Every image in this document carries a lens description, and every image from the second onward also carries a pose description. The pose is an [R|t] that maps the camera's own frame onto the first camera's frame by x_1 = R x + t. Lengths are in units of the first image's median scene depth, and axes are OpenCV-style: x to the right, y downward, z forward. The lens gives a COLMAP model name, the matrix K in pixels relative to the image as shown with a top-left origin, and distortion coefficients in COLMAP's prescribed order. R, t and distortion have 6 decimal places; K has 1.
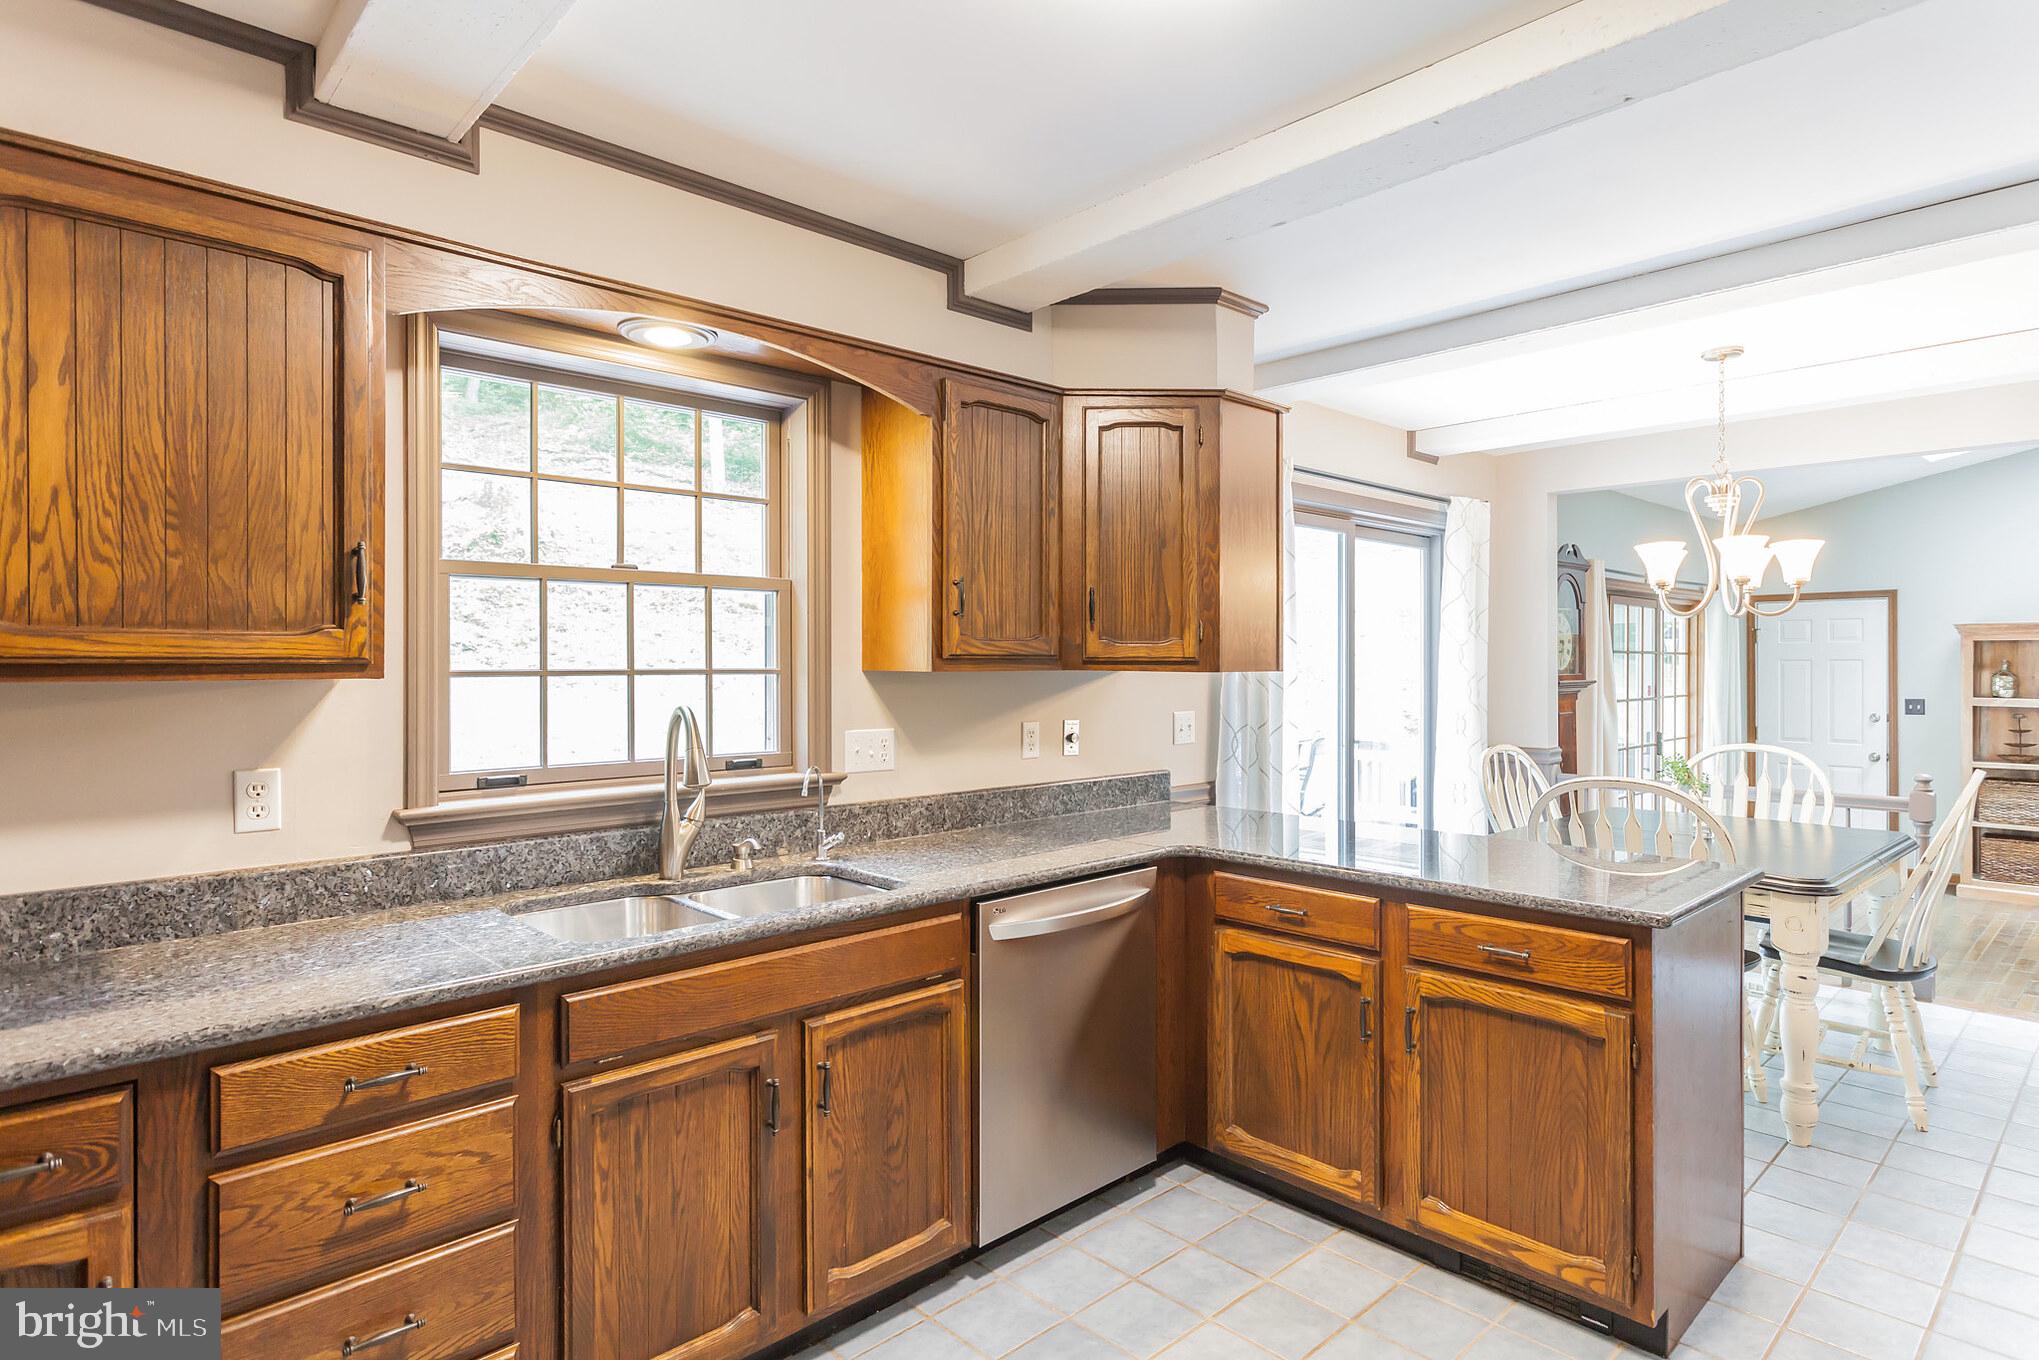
lens RADIAL K [[1083.9, 0, 1035.6], [0, 1083.9, 670.1], [0, 0, 1]] dist [0.000758, 0.004592]
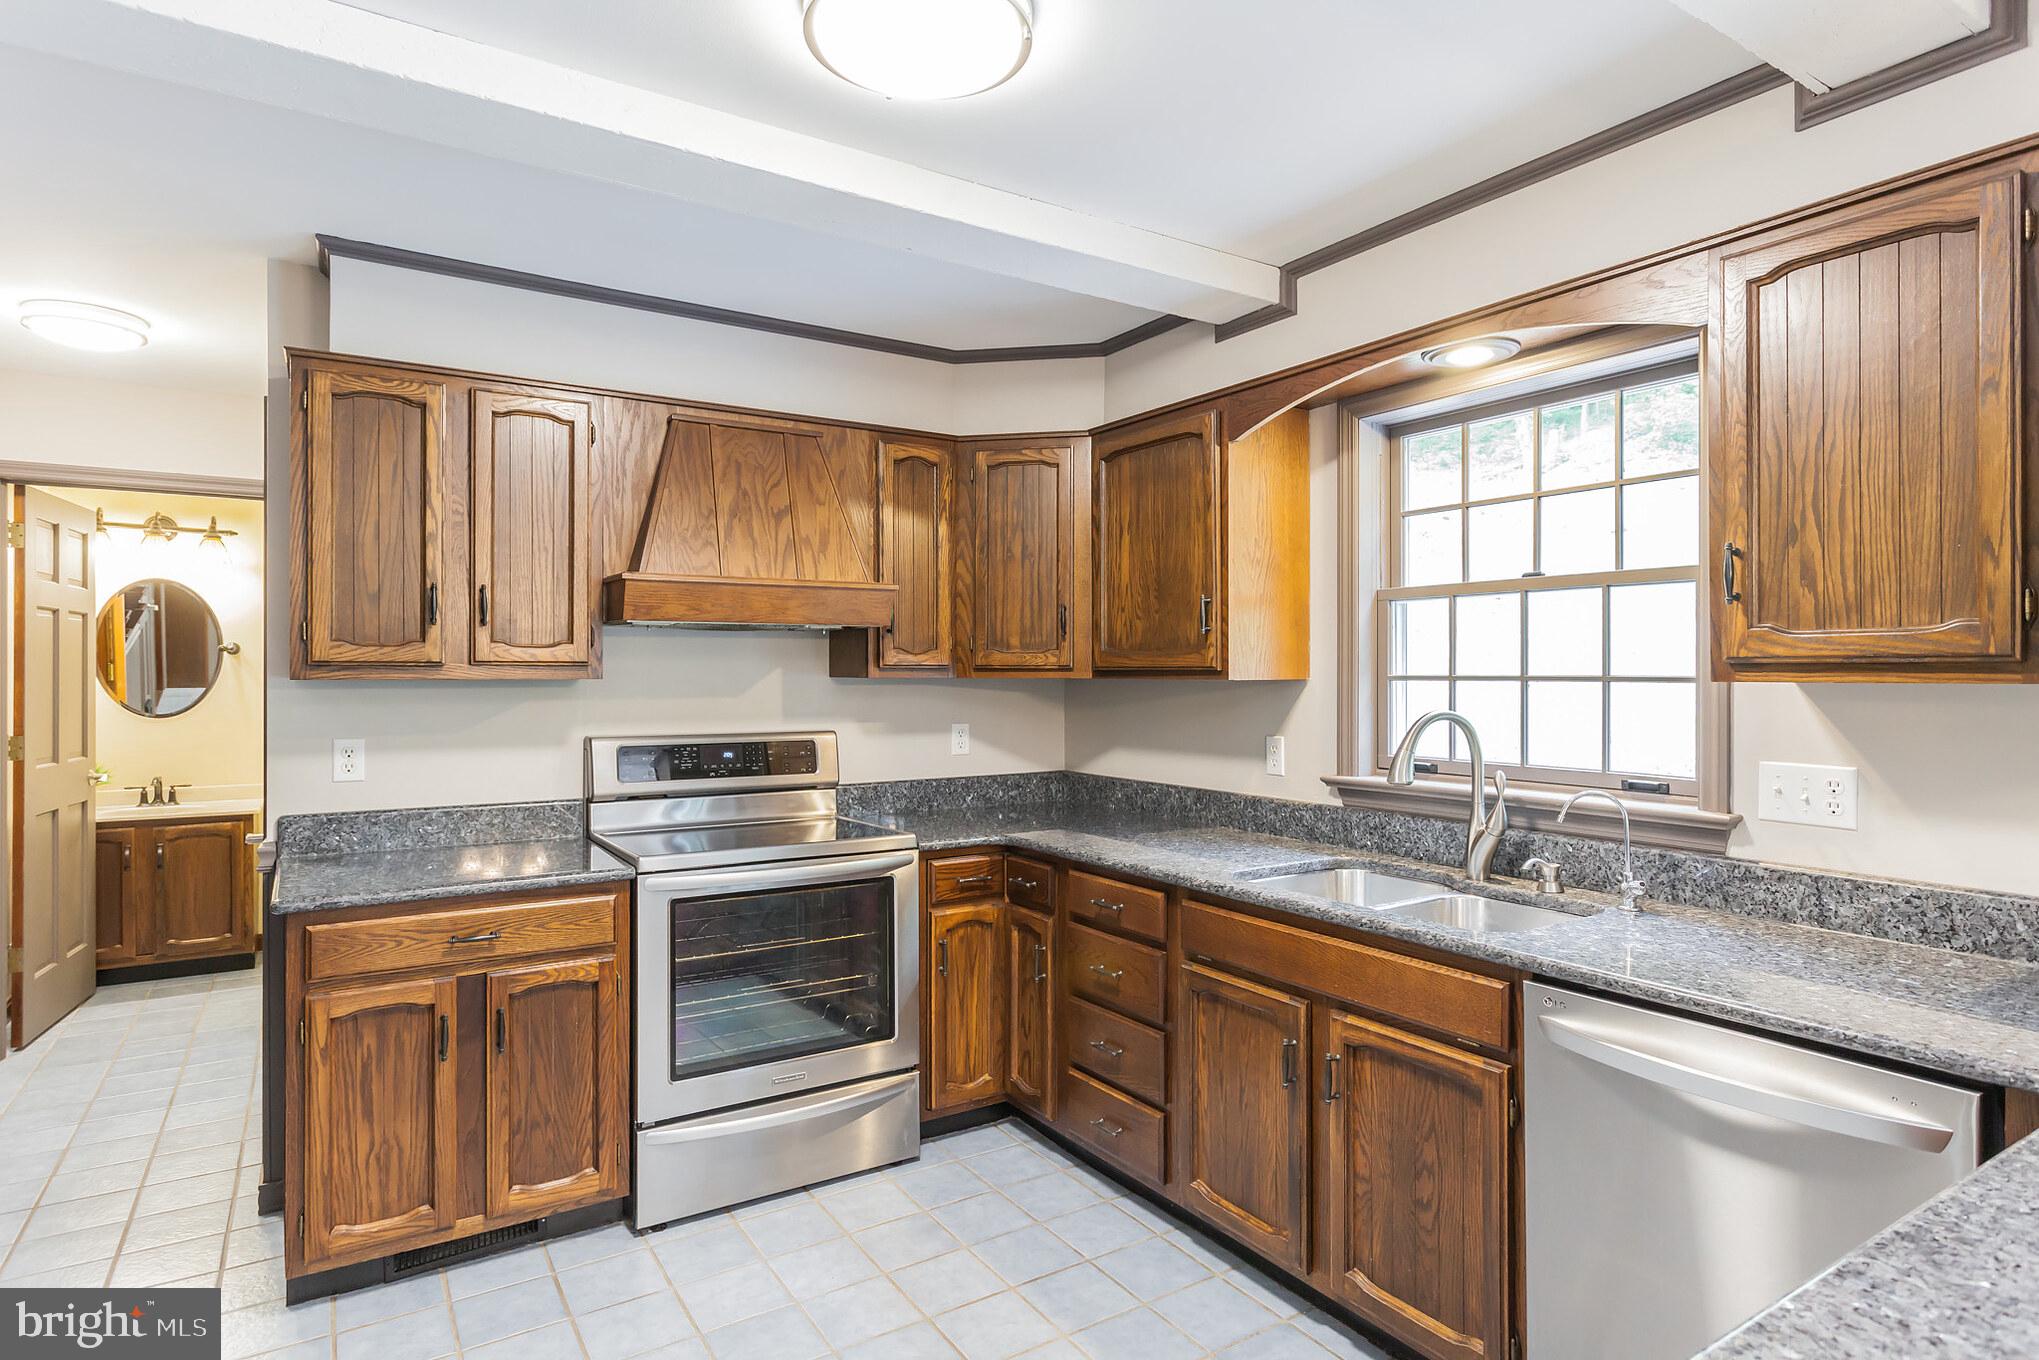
lens RADIAL K [[1083.9, 0, 1054.4], [0, 1083.9, 666.9], [0, 0, 1]] dist [0.000758, 0.004592]
pose [[-0.158242, 0.000014, -0.987400, 0.770394], [-0.003654, 0.999993, 0.000600, -0.008328], [0.987394, 0.003703, -0.158241, 0.792527]]
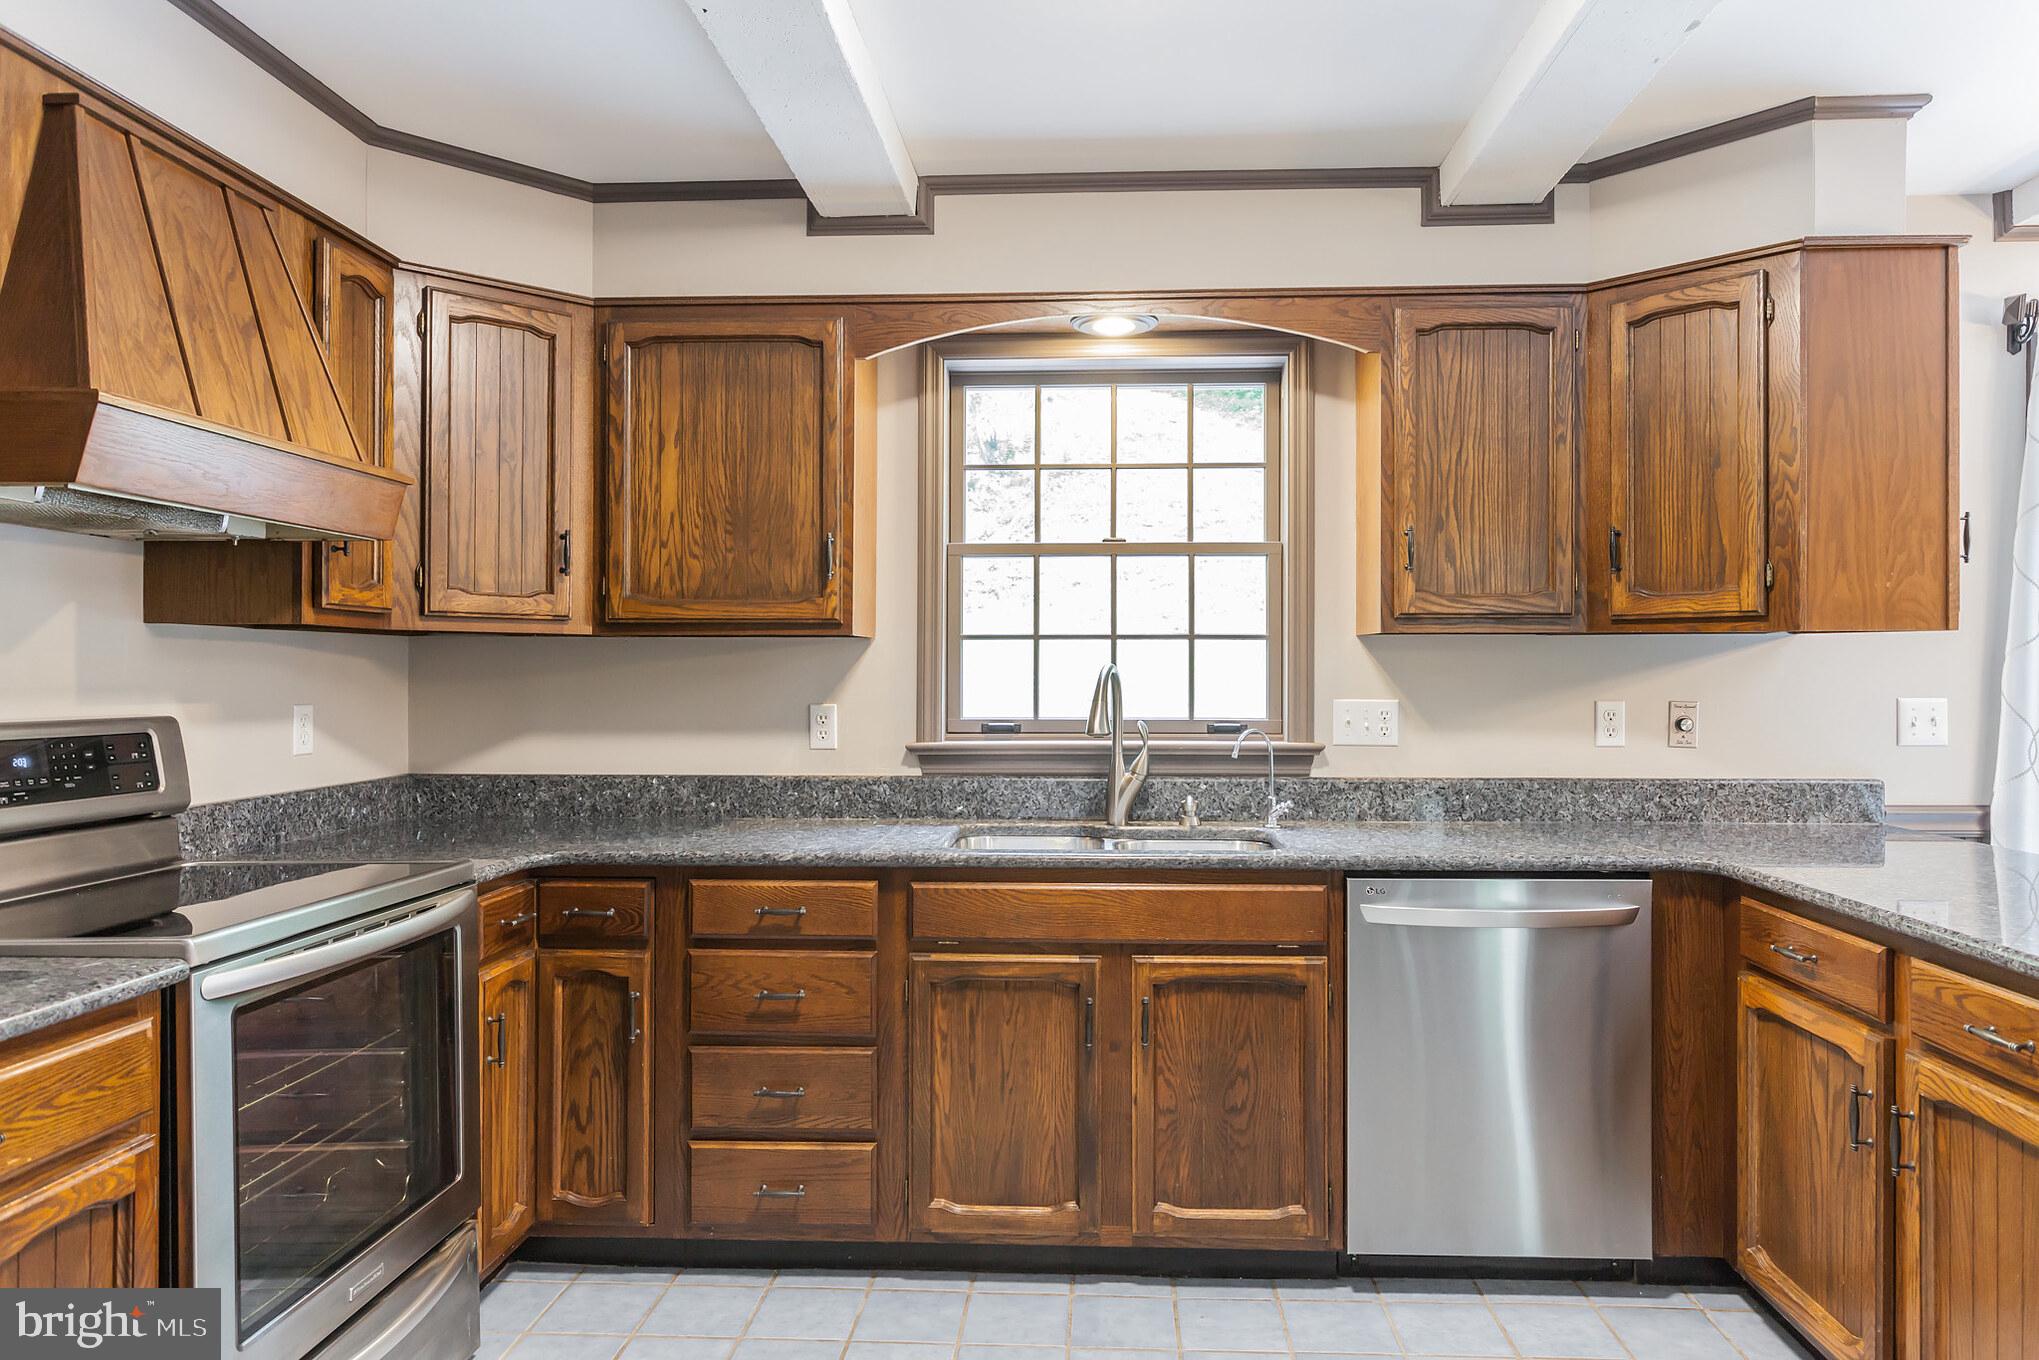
lens RADIAL K [[1301.3, 0, 1038.1], [0, 1301.3, 664.8], [0, 0, 1]] dist [-0.001045, 0.003375]
pose [[0.693331, -0.000231, -0.720619, 0.564063], [-0.006351, 0.999959, -0.006431, 0.042641], [0.720591, 0.009036, 0.693301, 0.043279]]
